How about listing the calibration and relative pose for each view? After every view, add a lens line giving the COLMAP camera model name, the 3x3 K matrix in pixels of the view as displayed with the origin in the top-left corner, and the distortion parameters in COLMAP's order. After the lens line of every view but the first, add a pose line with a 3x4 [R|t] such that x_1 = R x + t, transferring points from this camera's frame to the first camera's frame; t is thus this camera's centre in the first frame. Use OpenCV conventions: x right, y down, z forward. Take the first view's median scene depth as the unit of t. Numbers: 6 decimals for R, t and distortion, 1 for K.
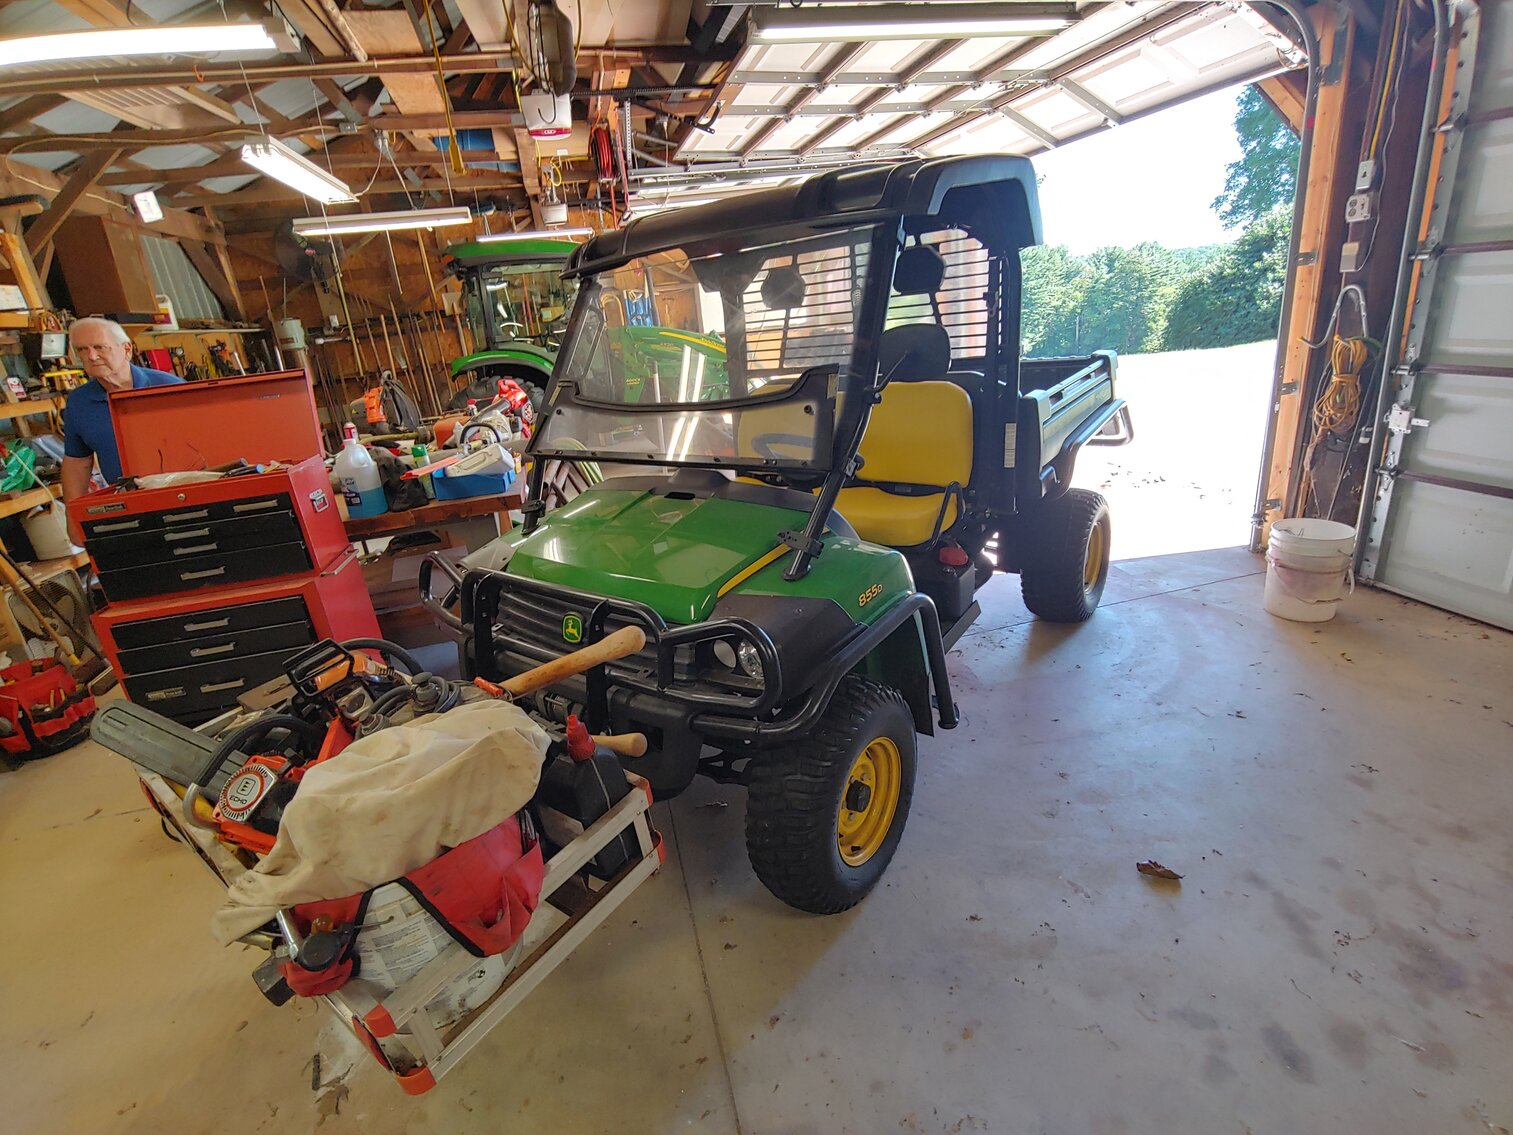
lens RADIAL K [[762.8, 0, 754.2], [0, 762.8, 565.9], [0, 0, 1]] dist [-0.001819, -0.000532]
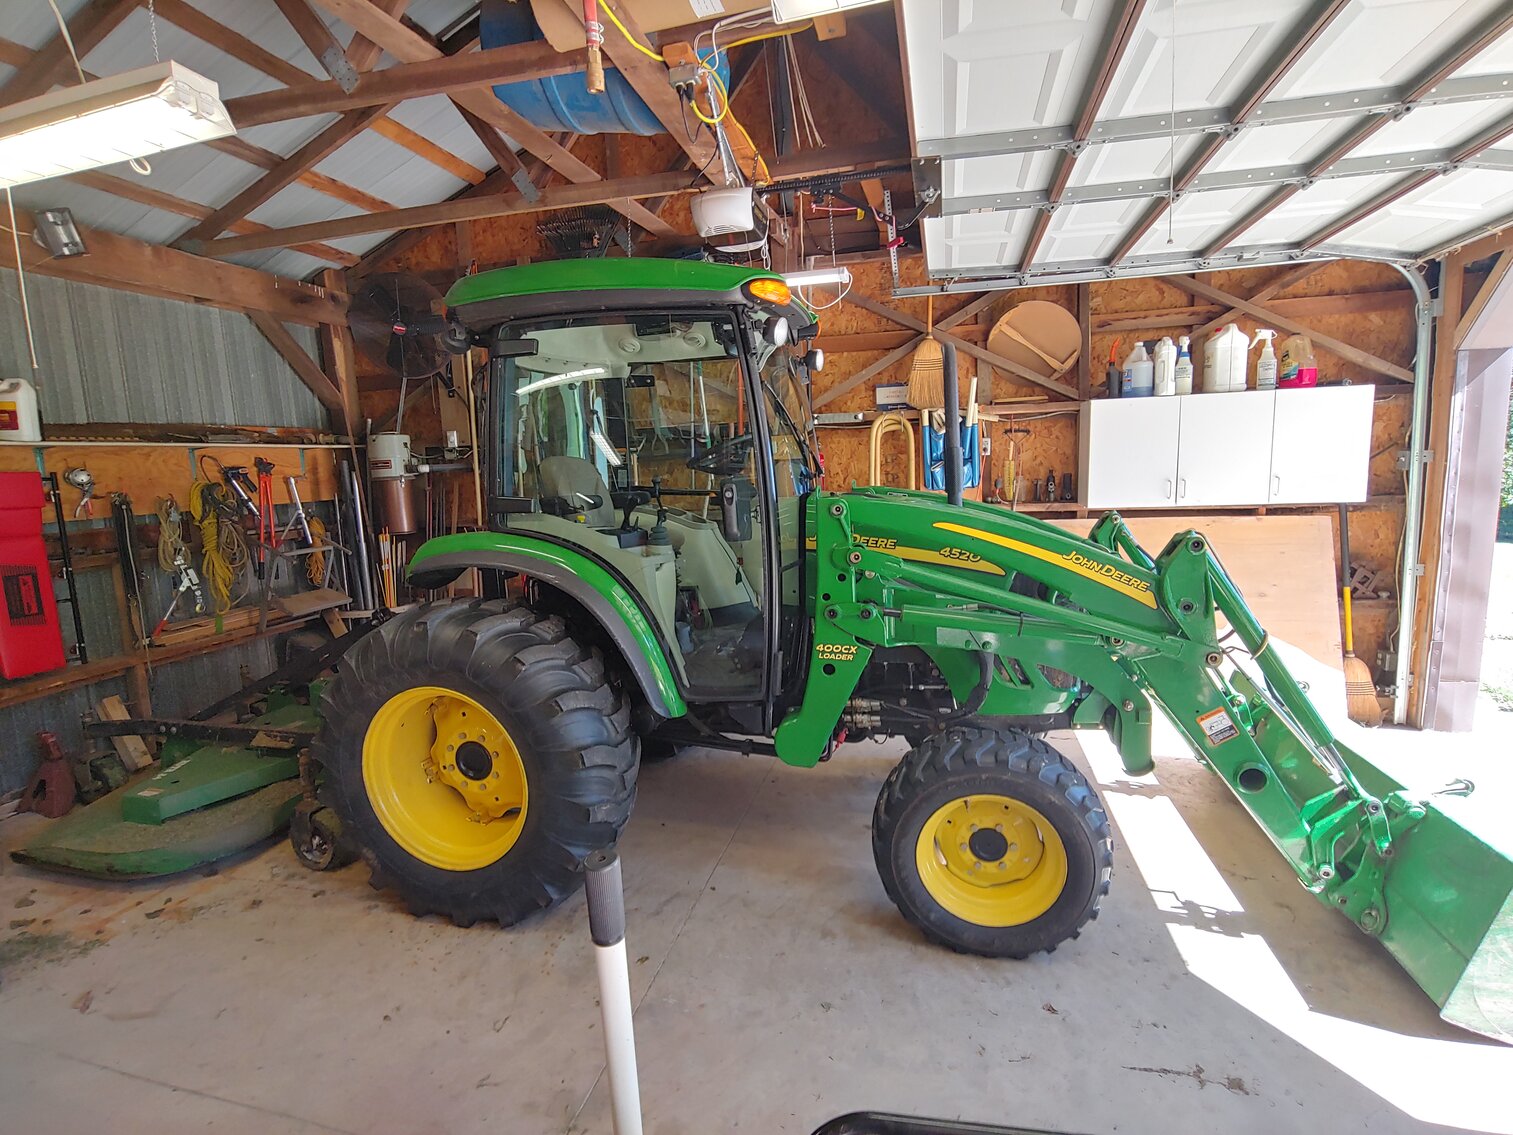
lens RADIAL K [[762.8, 0, 754.2], [0, 762.8, 565.9], [0, 0, 1]] dist [-0.001819, -0.000532]
pose [[0.883200, 0.125396, -0.451923, -0.036495], [-0.195883, 0.974151, -0.112517, -0.202490], [0.426132, 0.187899, 0.884933, 0.583057]]
